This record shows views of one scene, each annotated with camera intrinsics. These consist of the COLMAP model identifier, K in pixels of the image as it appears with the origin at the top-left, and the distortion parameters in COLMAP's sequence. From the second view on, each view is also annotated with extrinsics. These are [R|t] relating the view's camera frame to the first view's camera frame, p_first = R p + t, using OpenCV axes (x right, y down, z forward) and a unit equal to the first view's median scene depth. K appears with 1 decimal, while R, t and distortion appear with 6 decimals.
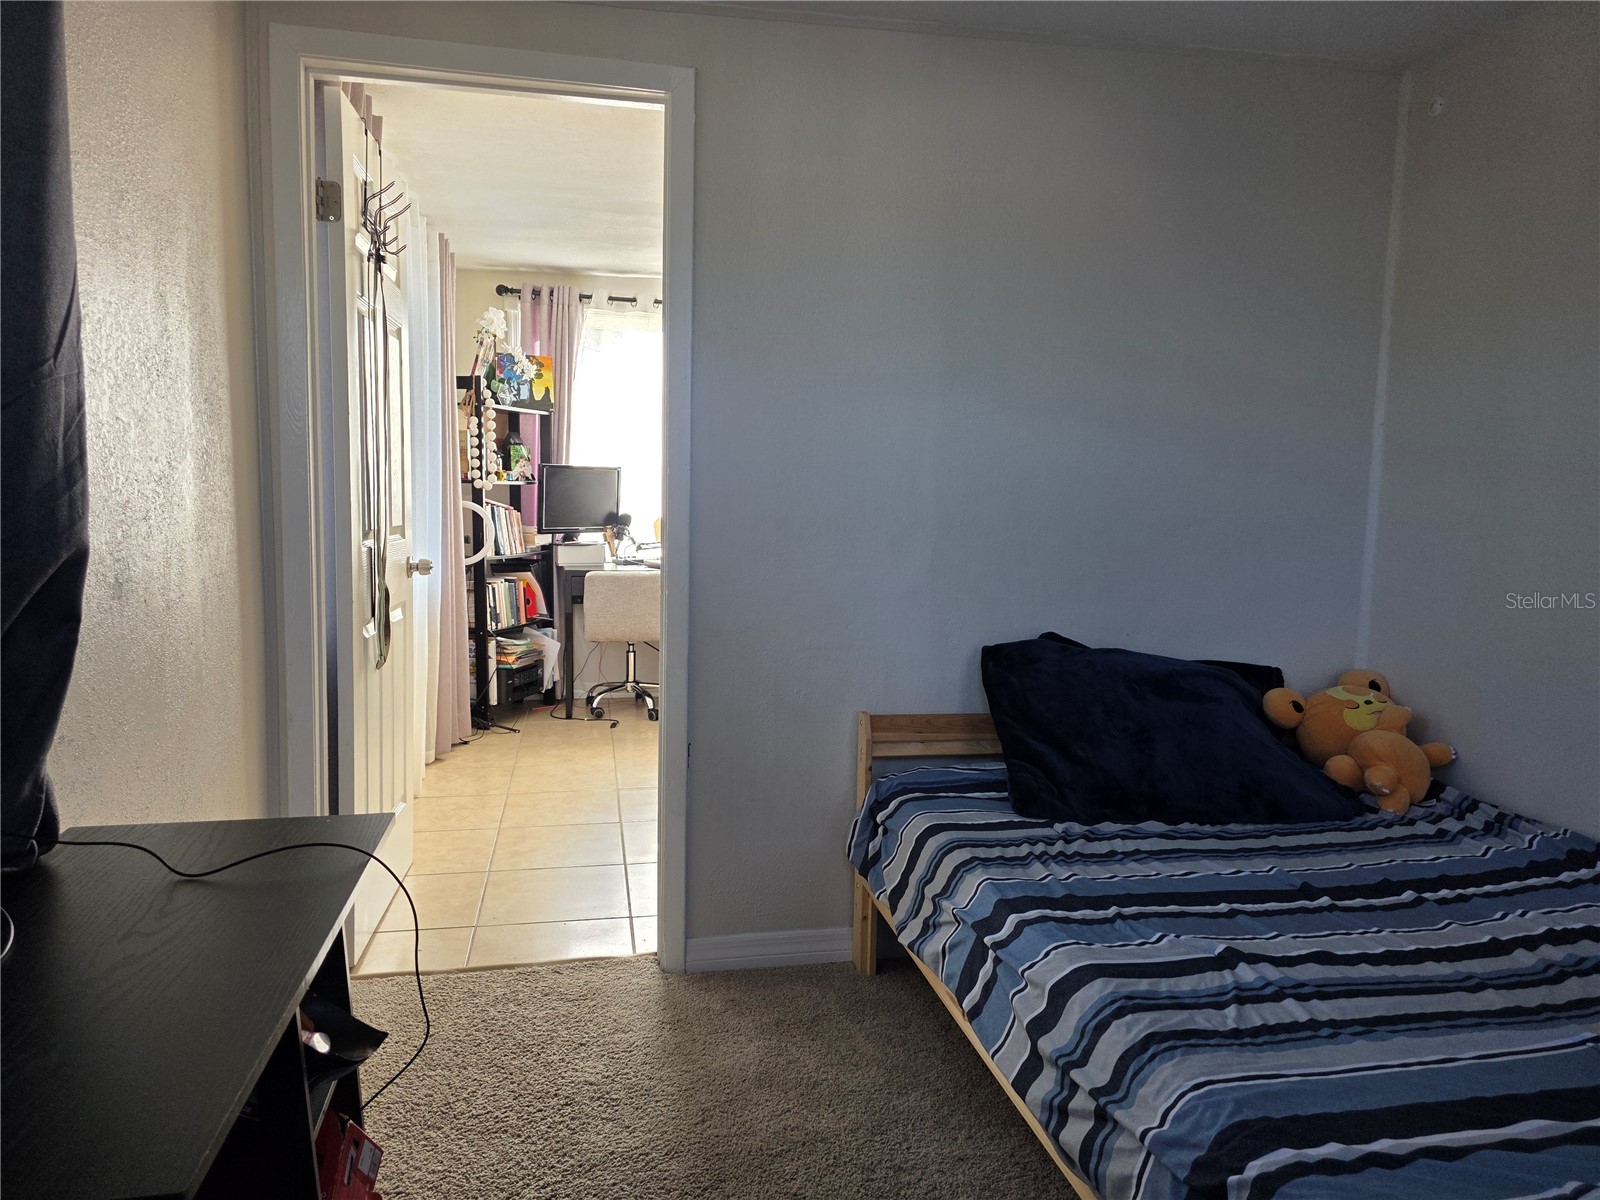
lens RADIAL K [[1077.8, 0, 806.1], [0, 1077.8, 601.9], [0, 0, 1]] dist [0.069496, -0.061401]
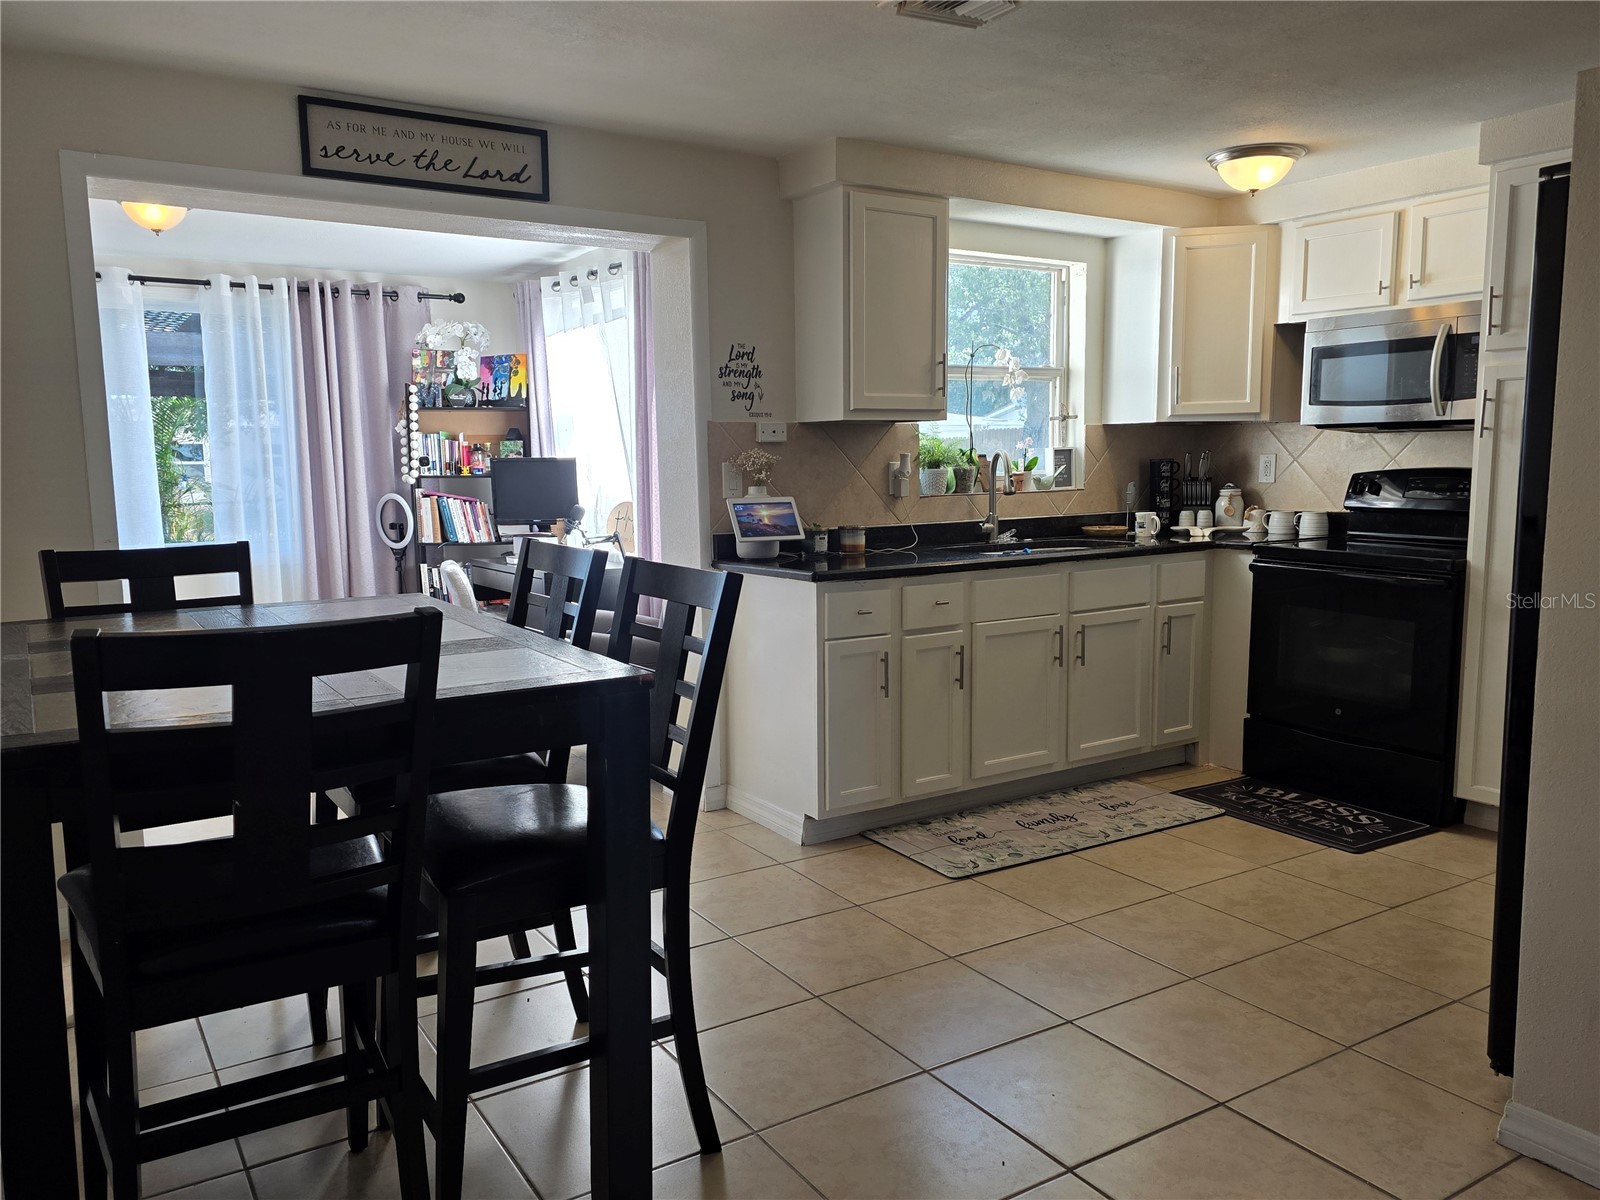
lens RADIAL K [[1212.0, 0, 802.2], [0, 1212.0, 612.1], [0, 0, 1]] dist [0.084897, -0.087521]
pose [[0.359662, 0.096970, -0.928030, 1.464280], [-0.082405, 0.994000, 0.071927, -0.132035], [0.929437, 0.050605, 0.365495, 1.274238]]
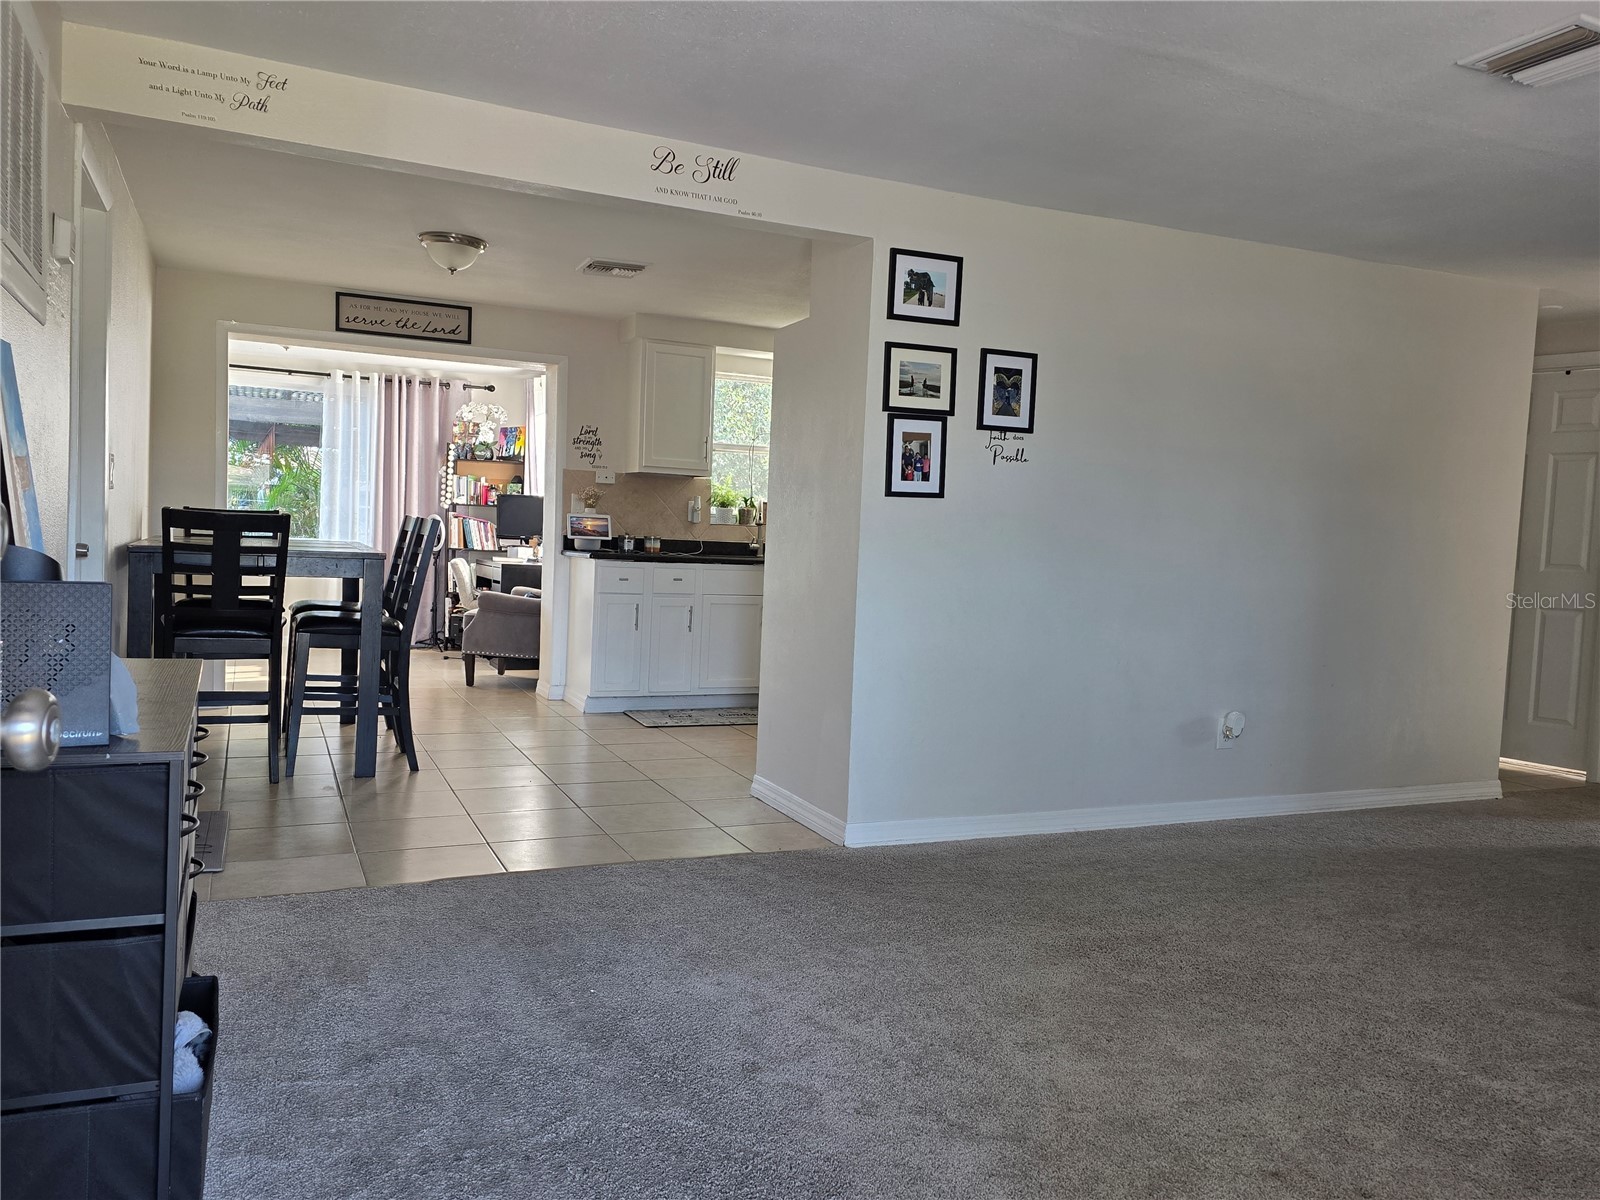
lens RADIAL K [[1212.0, 0, 787.5], [0, 1212.0, 603.1], [0, 0, 1]] dist [0.084897, -0.087521]
pose [[0.211460, 0.048779, -0.976169, 2.373917], [-0.142975, 0.989554, 0.018477, -0.093820], [0.966873, 0.135661, 0.216225, 1.560433]]
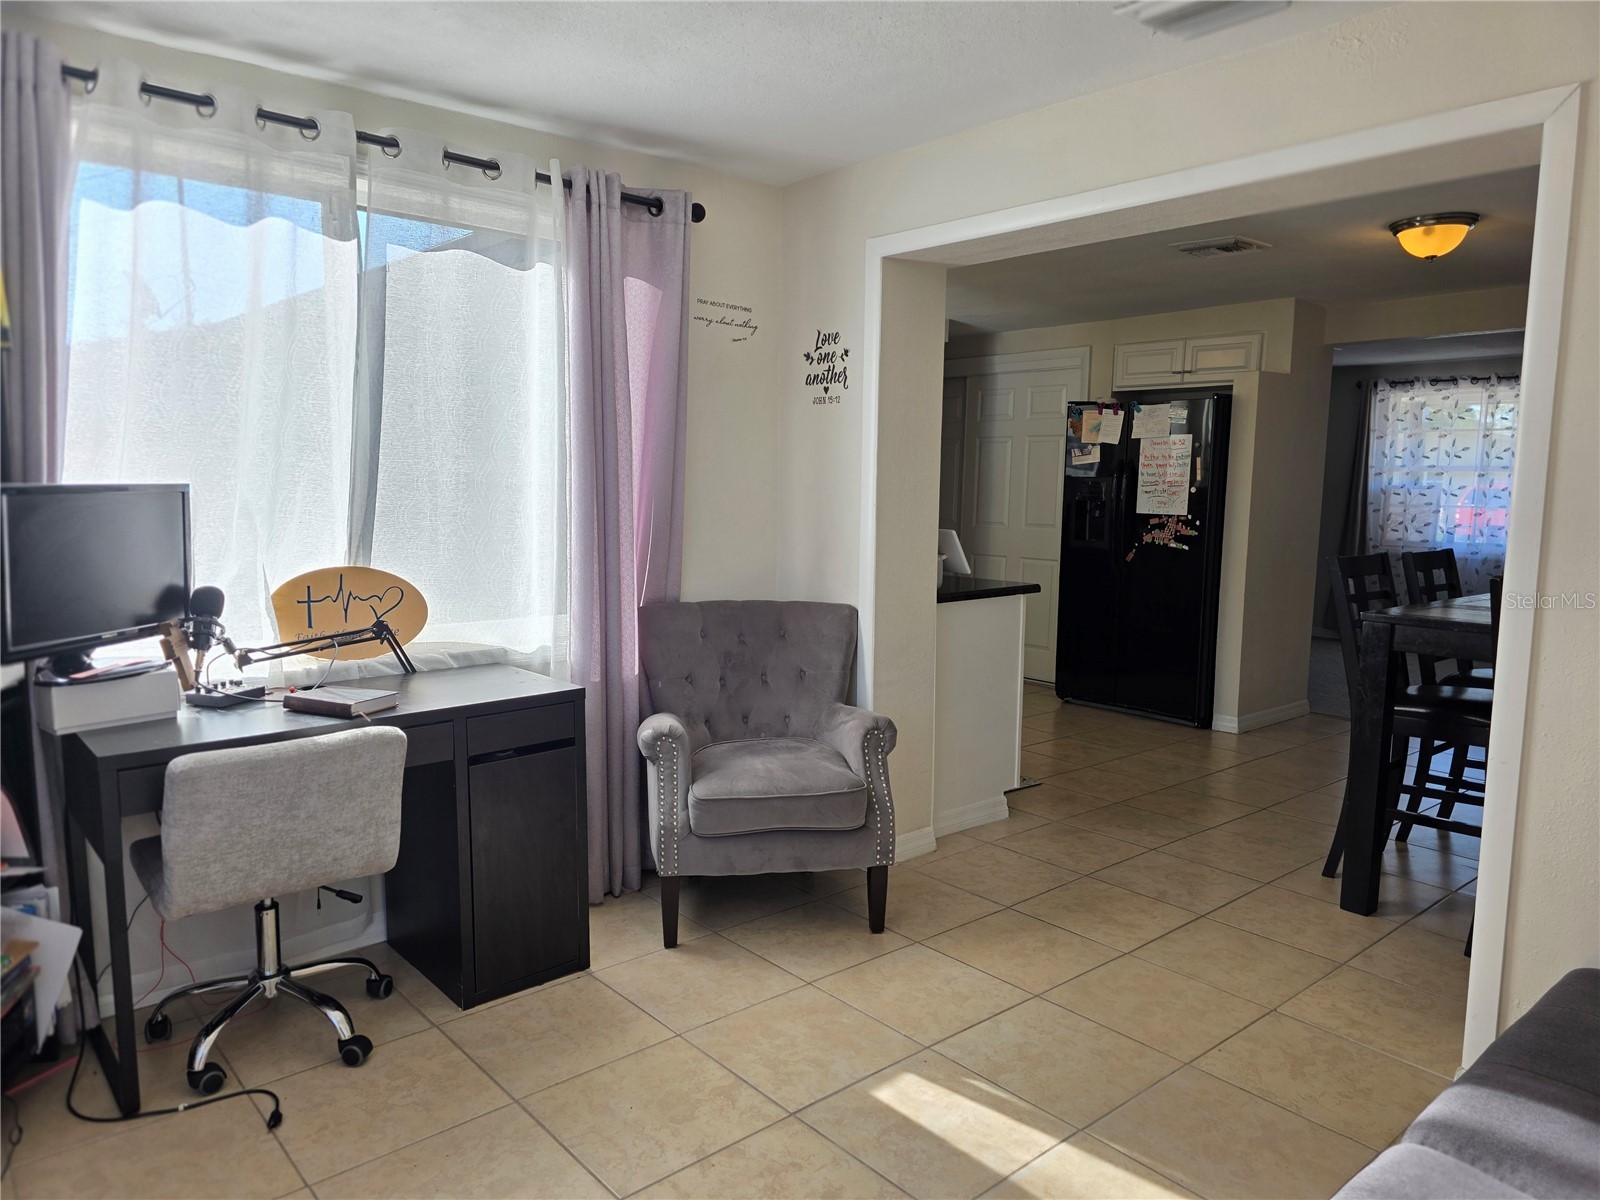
lens RADIAL K [[1077.8, 0, 810.9], [0, 1077.8, 608.0], [0, 0, 1]] dist [0.069496, -0.061401]
pose [[0.864621, -0.071167, 0.497359, -0.284581], [0.059553, 0.997455, 0.039197, -0.122773], [-0.498883, -0.004272, 0.866659, 0.774936]]
